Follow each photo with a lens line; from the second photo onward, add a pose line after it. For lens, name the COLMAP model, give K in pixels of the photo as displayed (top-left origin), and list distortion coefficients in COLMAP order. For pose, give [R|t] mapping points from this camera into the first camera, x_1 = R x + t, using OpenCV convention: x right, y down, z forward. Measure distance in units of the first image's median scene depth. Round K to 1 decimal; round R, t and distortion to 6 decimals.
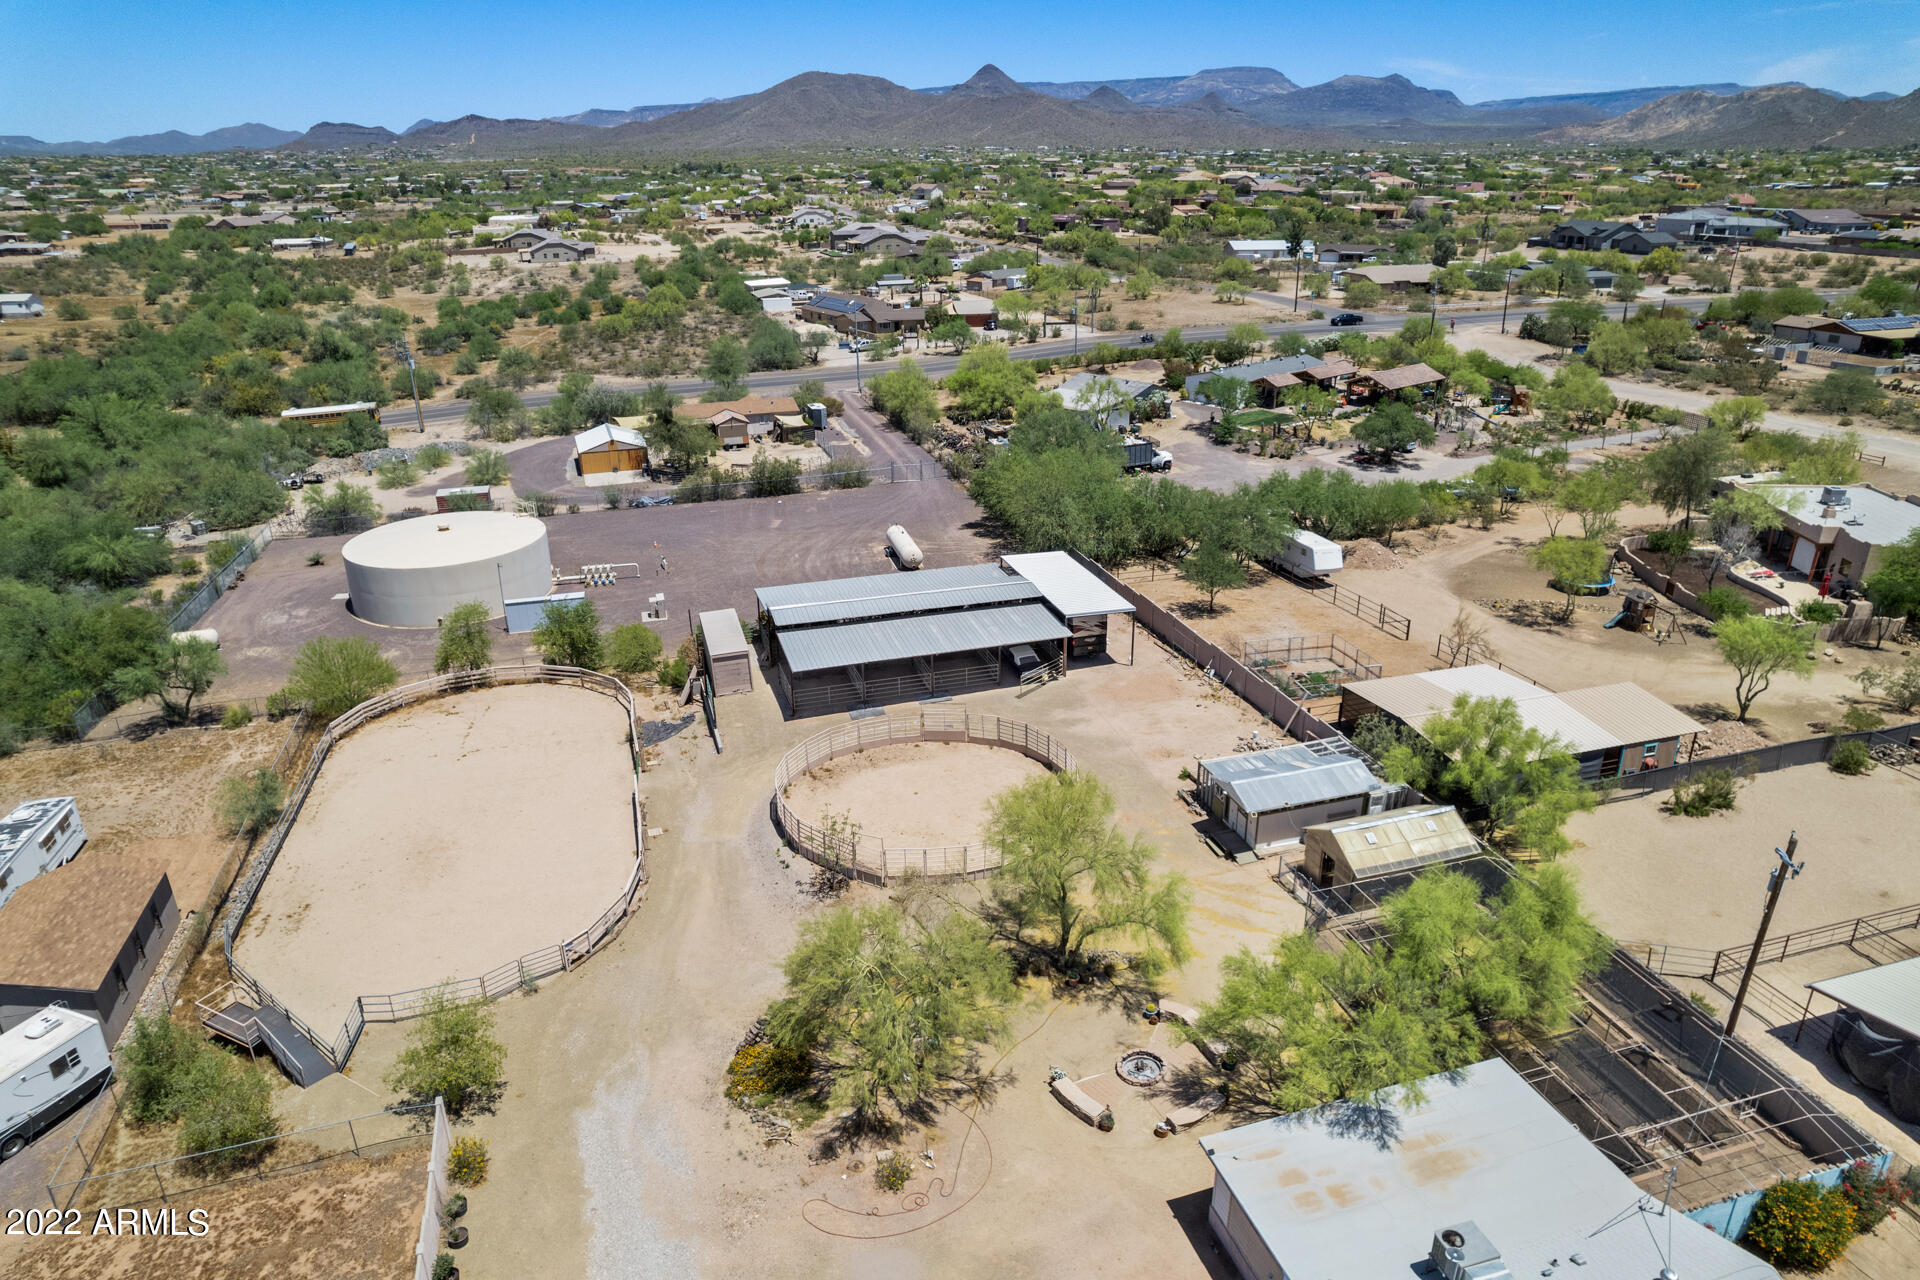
lens RADIAL K [[1245.6, 0, 968.3], [0, 1245.6, 636.5], [0, 0, 1]] dist [-0.086020, 0.078303]
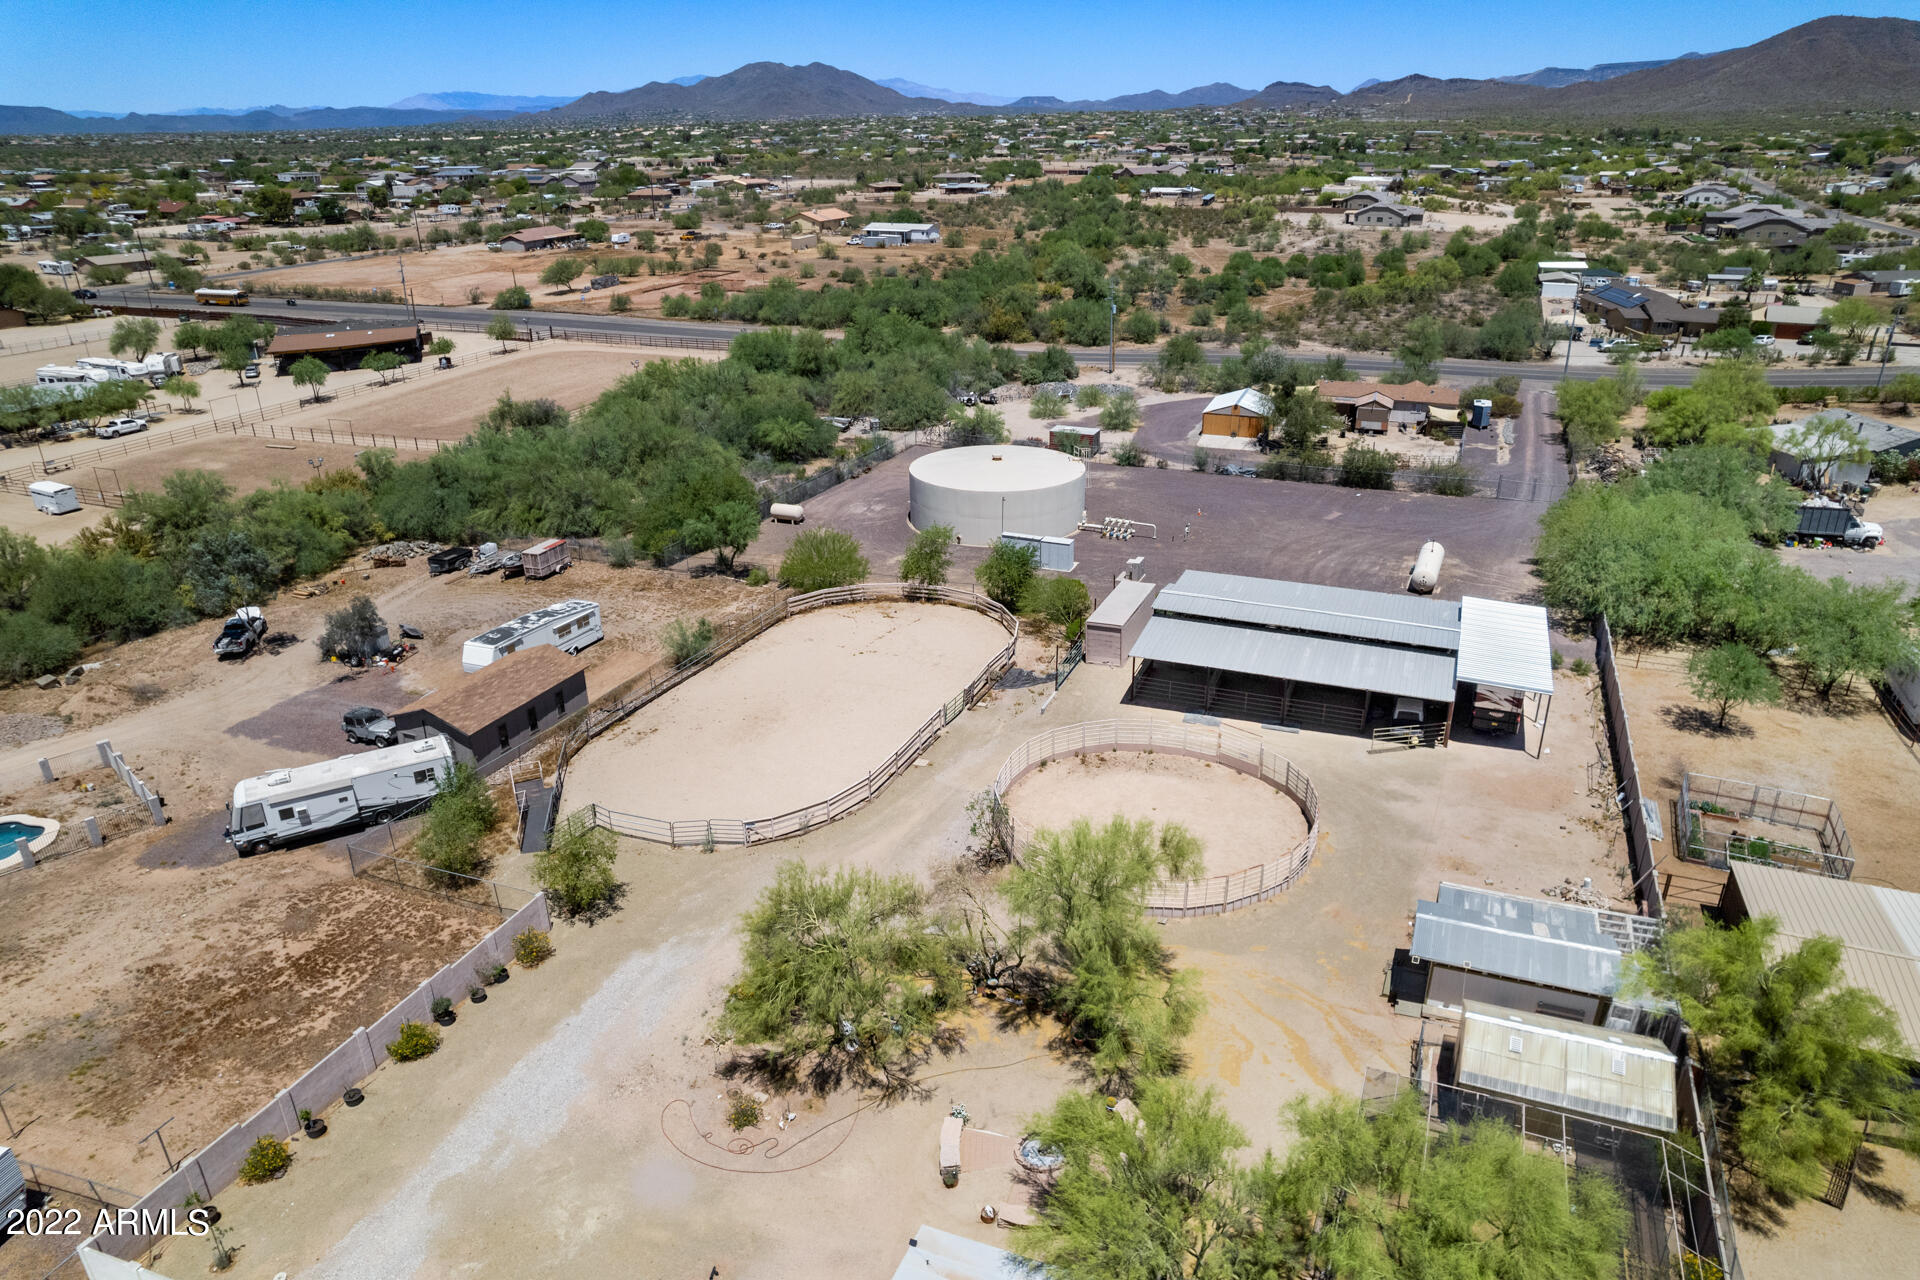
lens RADIAL K [[1245.6, 0, 968.3], [0, 1245.6, 636.5], [0, 0, 1]] dist [-0.086020, 0.078303]
pose [[0.775029, 0.246325, -0.581940, 0.146318], [-0.229857, 0.967706, 0.103490, -0.026213], [0.588639, 0.053555, 0.806620, 0.061876]]
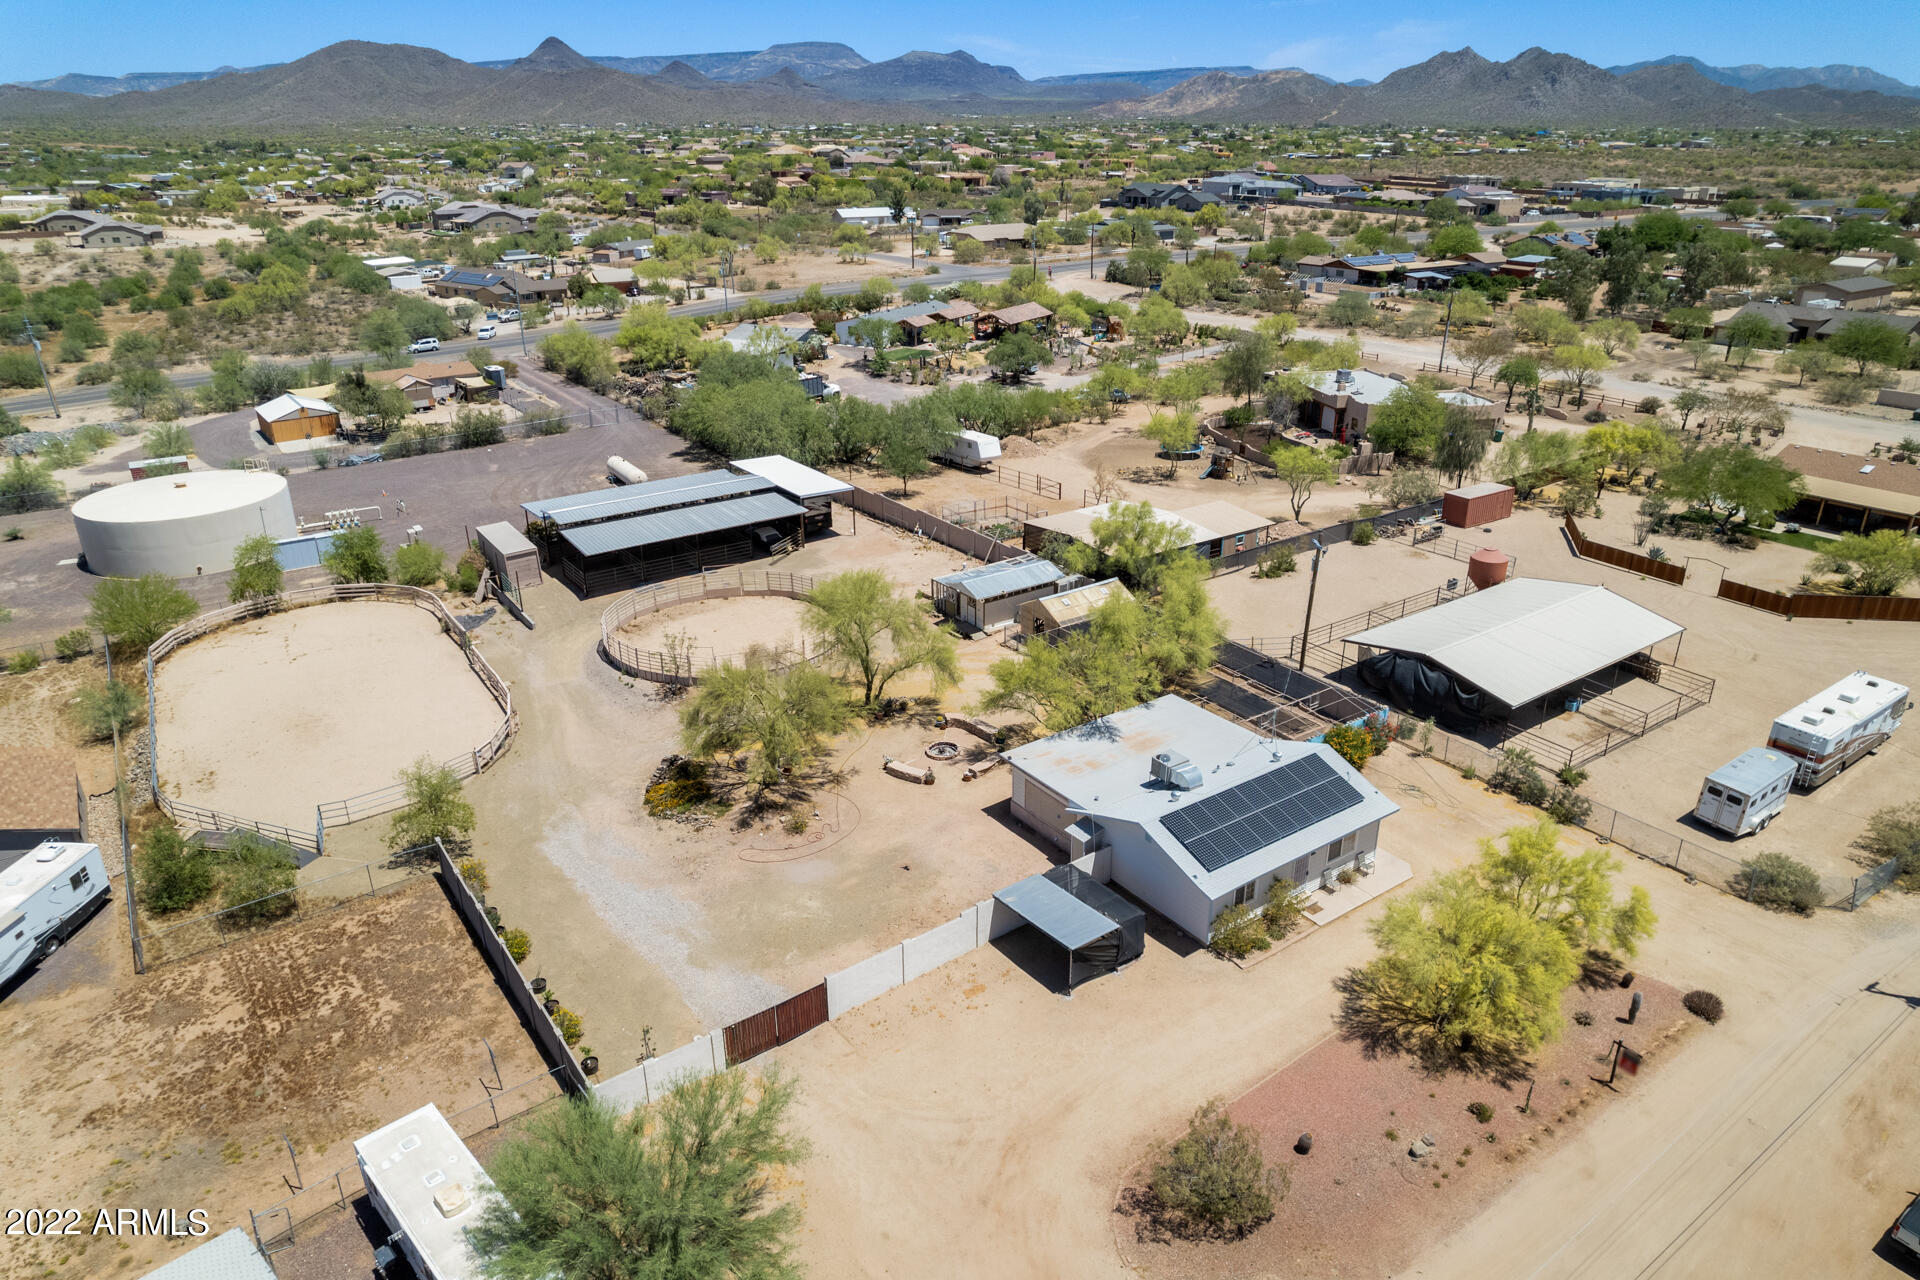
lens RADIAL K [[1245.6, 0, 968.3], [0, 1245.6, 636.5], [0, 0, 1]] dist [-0.086020, 0.078303]
pose [[0.950693, -0.113695, 0.288543, -0.064848], [0.108681, 0.993516, 0.033394, 0.047496], [-0.290468, -0.000389, 0.956884, -0.109260]]
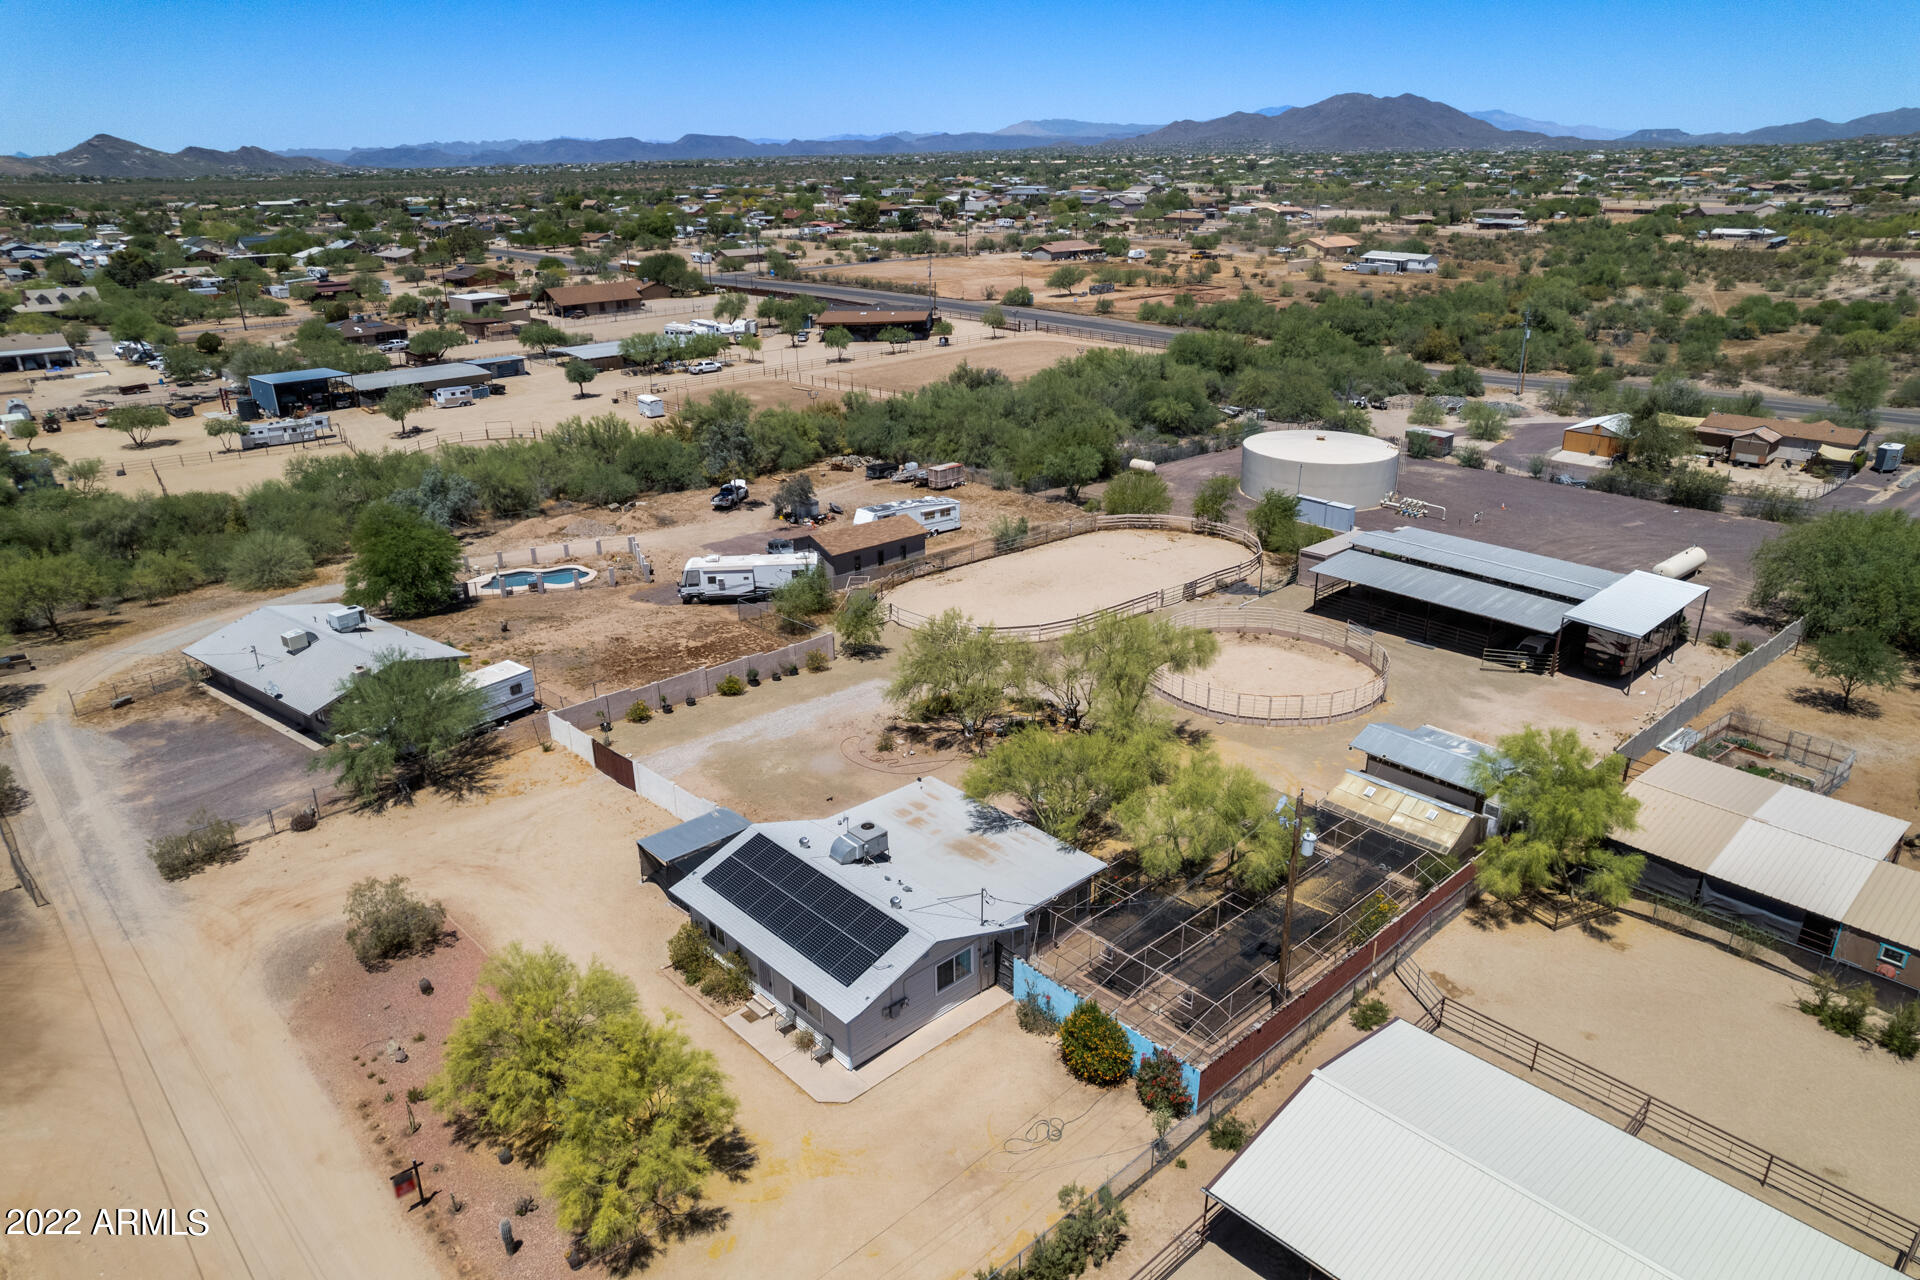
lens RADIAL K [[1245.6, 0, 968.3], [0, 1245.6, 636.5], [0, 0, 1]] dist [-0.086020, 0.078303]
pose [[0.439235, 0.332779, -0.834464, 0.338636], [-0.326686, 0.924437, 0.196703, -0.018880], [0.836868, 0.186209, 0.514759, 0.045519]]
